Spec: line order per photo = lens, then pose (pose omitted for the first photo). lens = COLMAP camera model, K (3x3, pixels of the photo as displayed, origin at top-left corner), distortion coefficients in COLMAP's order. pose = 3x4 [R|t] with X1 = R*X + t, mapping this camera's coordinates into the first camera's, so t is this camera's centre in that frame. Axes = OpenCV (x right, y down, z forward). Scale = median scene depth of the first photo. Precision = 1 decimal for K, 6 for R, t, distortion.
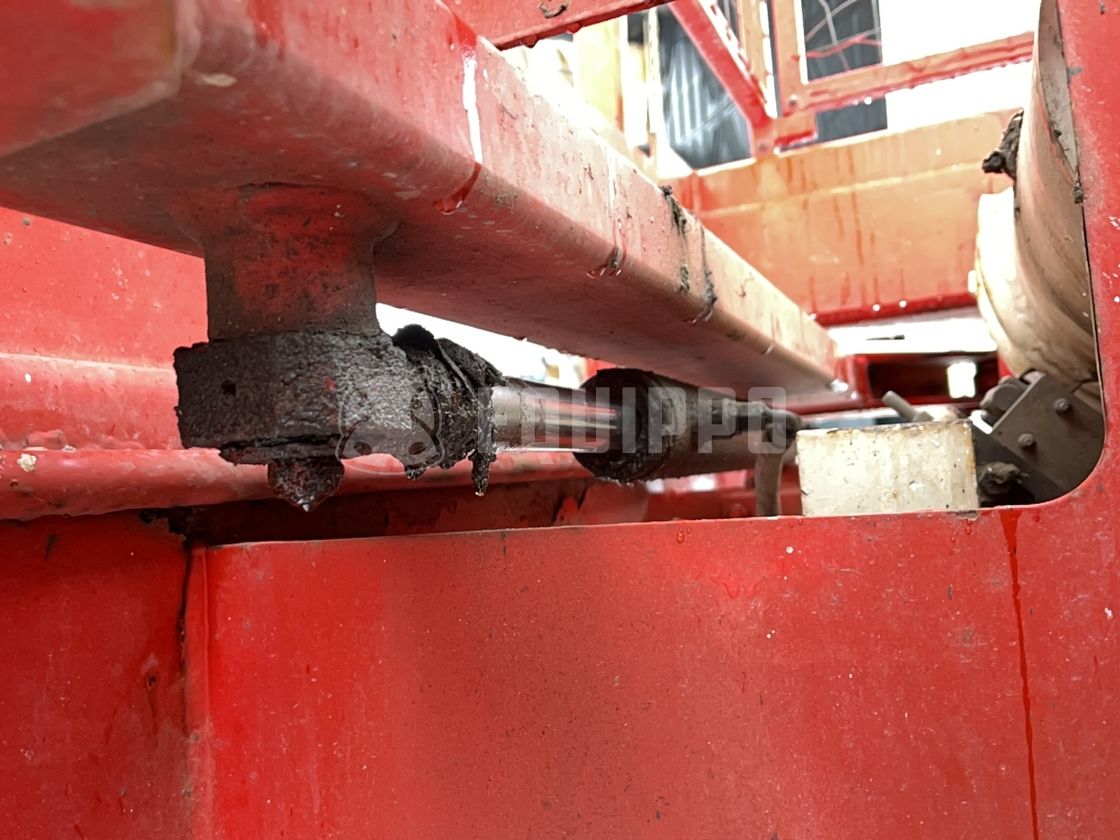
lens RADIAL K [[903.4, 0, 560.0], [0, 903.4, 420.0], [0, 0, 1]] dist [0.080249, -0.112377]
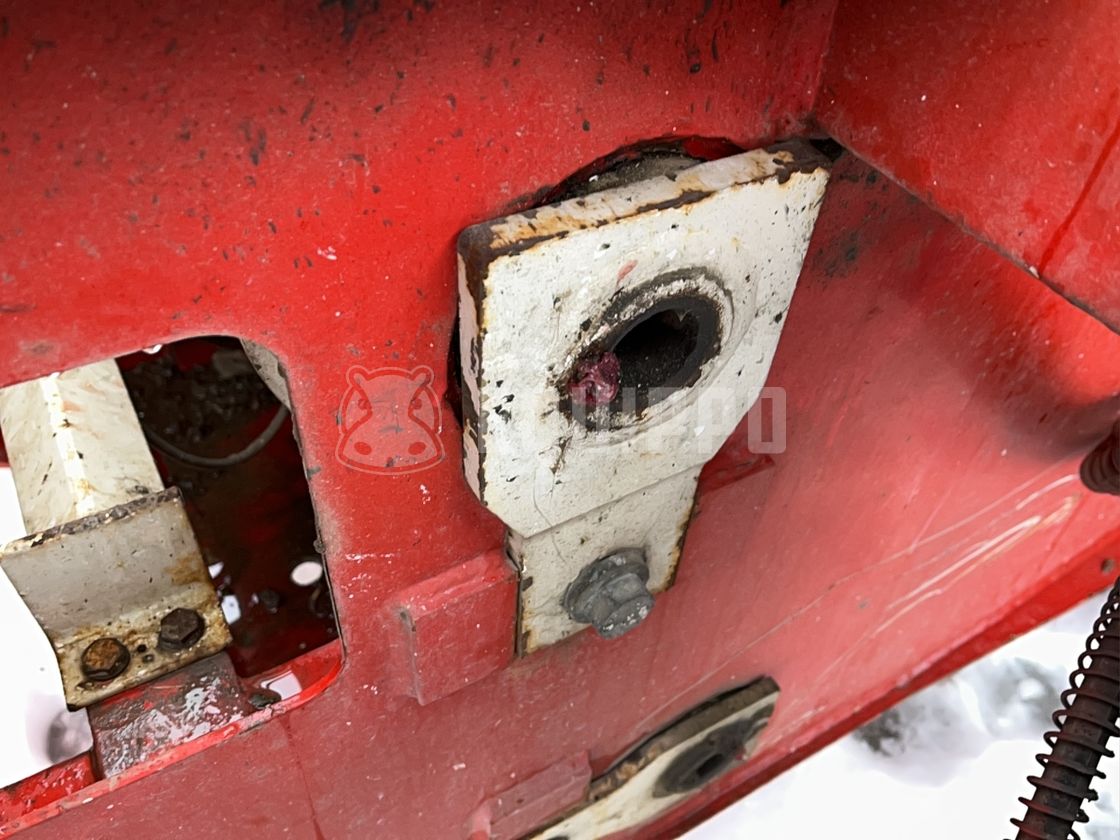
lens RADIAL K [[903.4, 0, 560.0], [0, 903.4, 420.0], [0, 0, 1]] dist [0.080249, -0.112377]
pose [[0.580675, -0.503421, 0.639831, 0.107135], [-0.160526, 0.699676, 0.696193, -1.158445], [-0.798153, -0.506971, 0.325472, 0.486954]]
